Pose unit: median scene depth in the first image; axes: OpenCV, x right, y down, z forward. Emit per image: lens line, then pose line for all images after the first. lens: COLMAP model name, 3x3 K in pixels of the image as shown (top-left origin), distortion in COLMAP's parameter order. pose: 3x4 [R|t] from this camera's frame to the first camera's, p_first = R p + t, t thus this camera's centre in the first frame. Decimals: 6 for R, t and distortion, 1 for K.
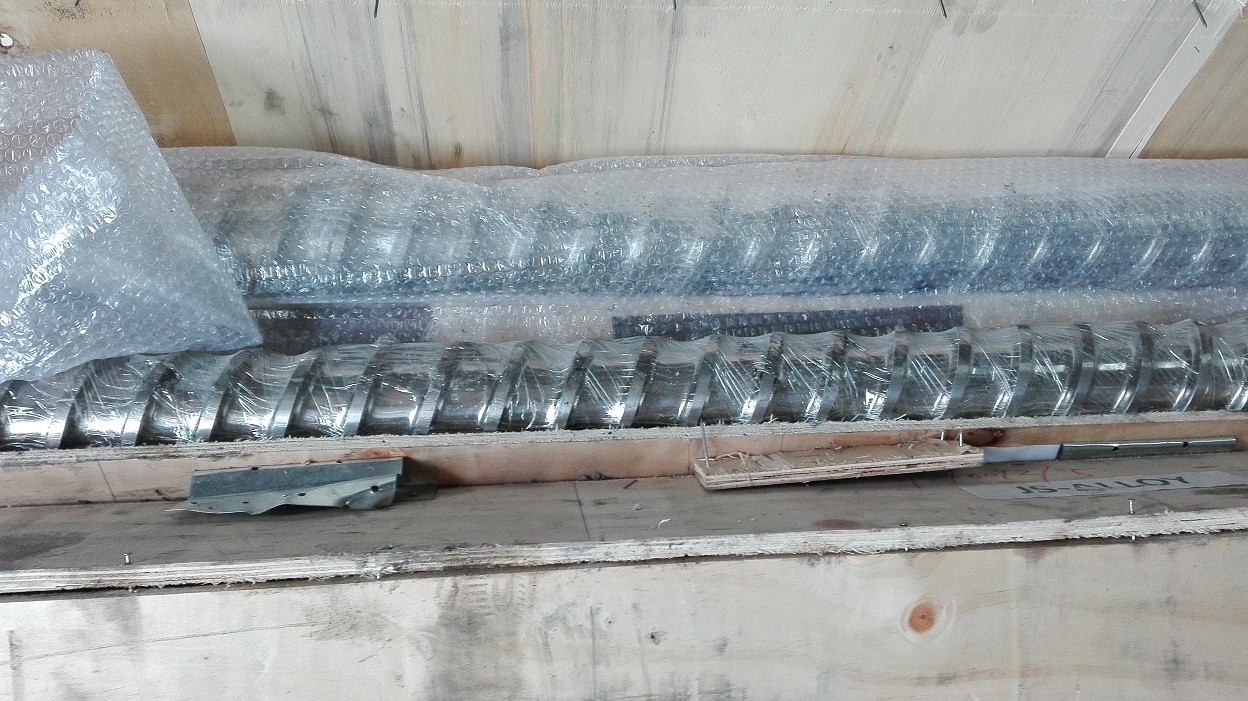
lens RADIAL K [[1014.4, 0, 624.0], [0, 1014.4, 350.5], [0, 0, 1]] dist [0.112821, -0.214654]
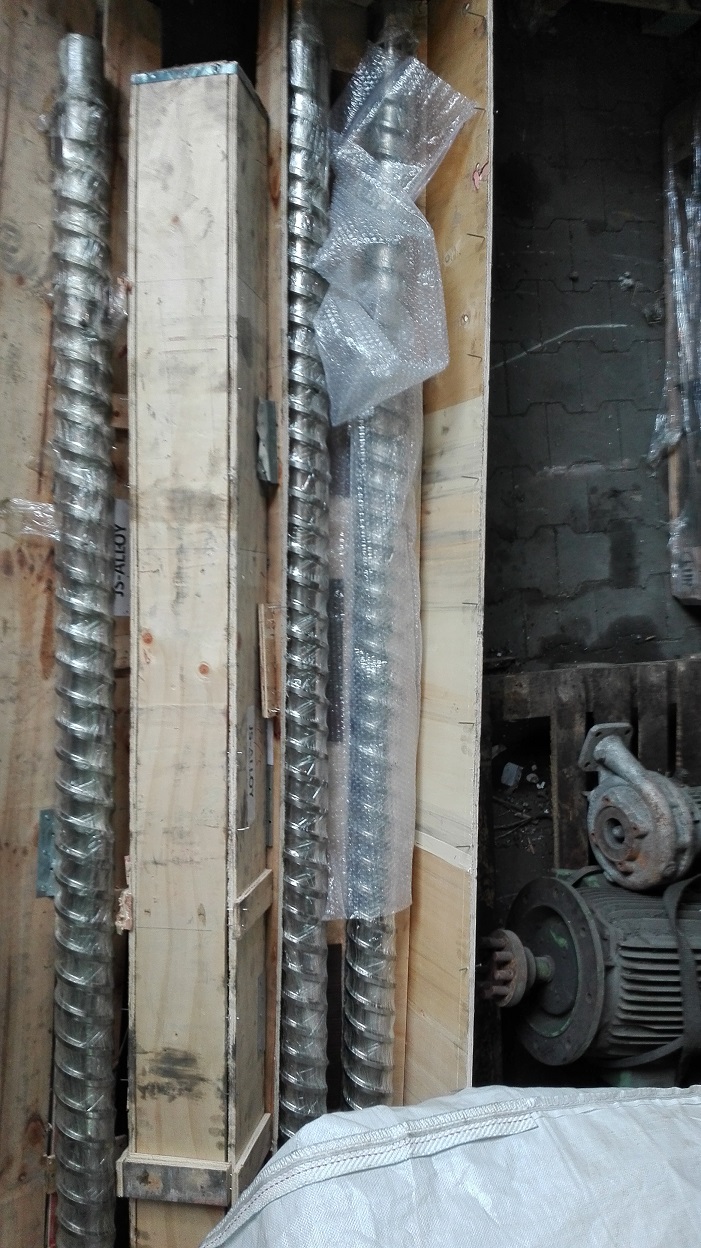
lens RADIAL K [[1014.4, 0, 350.5], [0, 1014.4, 624.0], [0, 0, 1]] dist [0.112821, -0.214654]
pose [[-0.047146, 0.995371, -0.083745, 0.312481], [-0.990999, -0.036093, 0.128911, -0.388979], [0.125292, 0.089069, 0.988114, -1.352405]]
